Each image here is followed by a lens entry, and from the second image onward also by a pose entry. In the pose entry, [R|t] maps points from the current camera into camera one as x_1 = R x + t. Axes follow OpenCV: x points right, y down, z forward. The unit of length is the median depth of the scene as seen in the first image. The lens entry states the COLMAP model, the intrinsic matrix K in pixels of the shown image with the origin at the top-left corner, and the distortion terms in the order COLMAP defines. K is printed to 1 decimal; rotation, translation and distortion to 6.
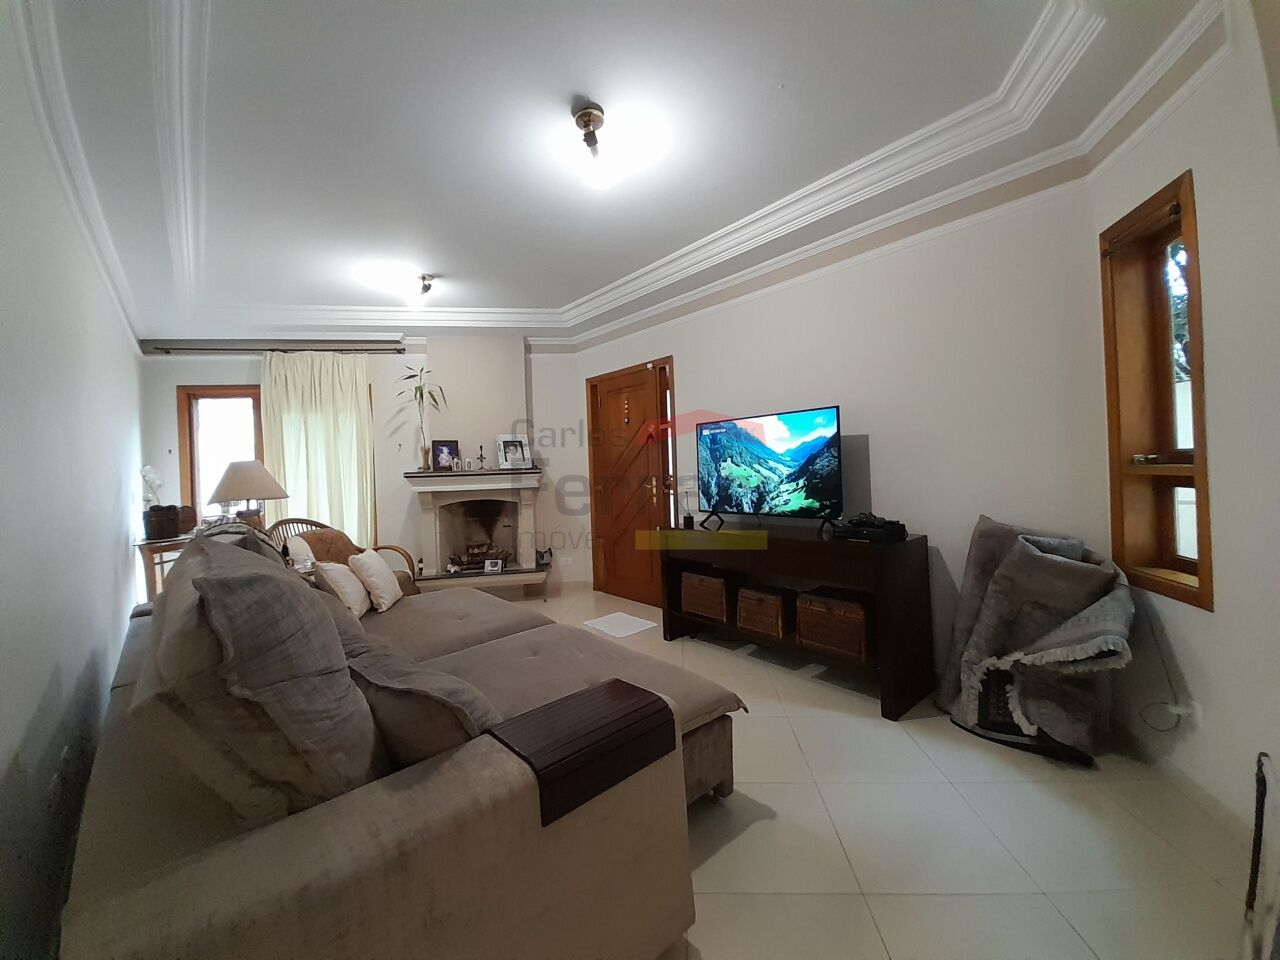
lens RADIAL K [[503.7, 0, 670.8], [0, 503.7, 457.9], [0, 0, 1]] dist [0.018904, -0.002044]
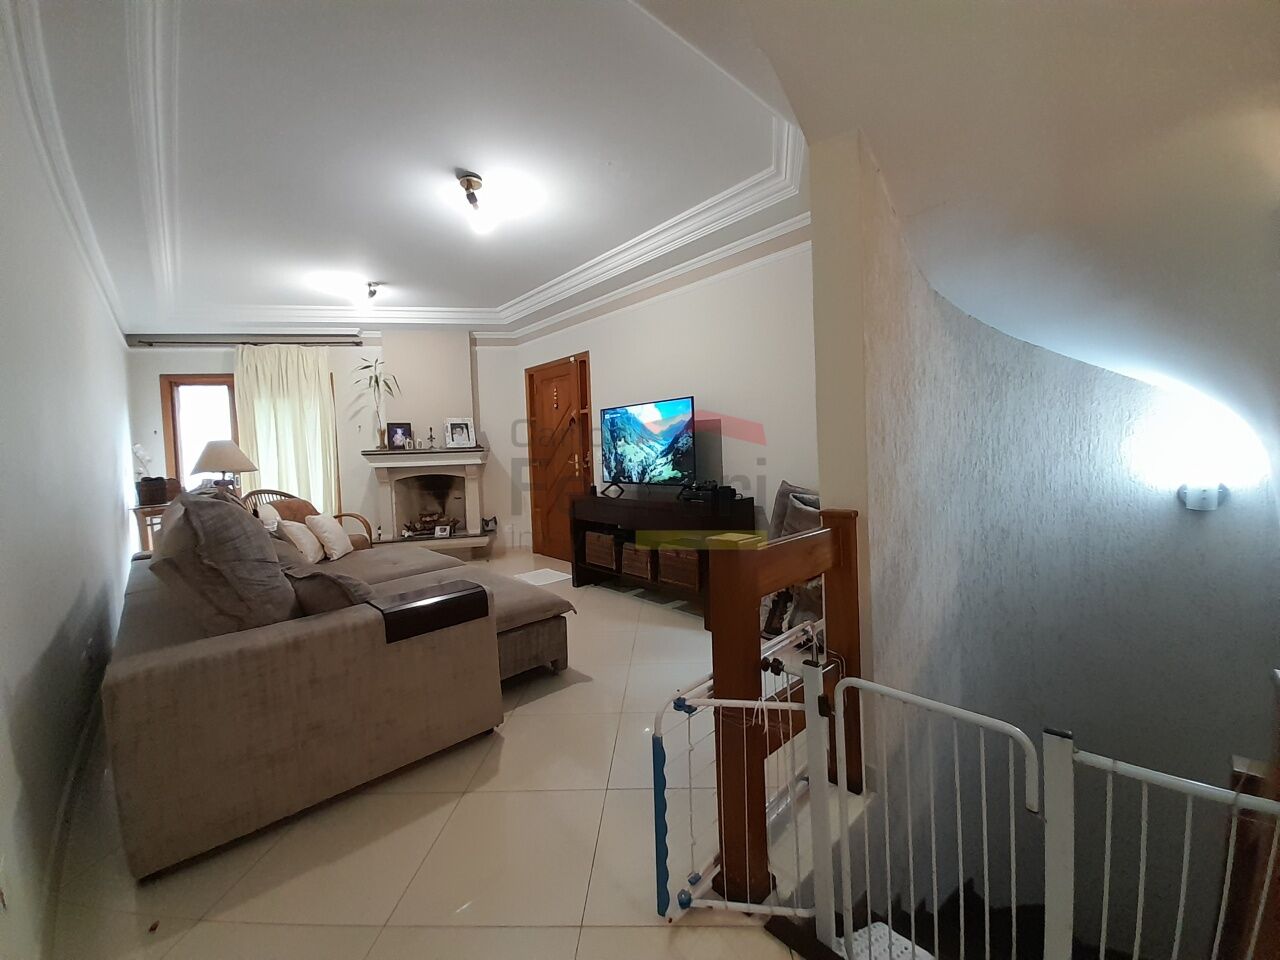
lens RADIAL K [[503.7, 0, 667.8], [0, 503.7, 456.9], [0, 0, 1]] dist [0.018904, -0.002044]
pose [[0.999896, 0.000566, 0.014442, 0.216508], [-0.001048, 0.999442, 0.033378, 0.005474], [-0.014415, -0.033389, 0.999338, -0.234091]]
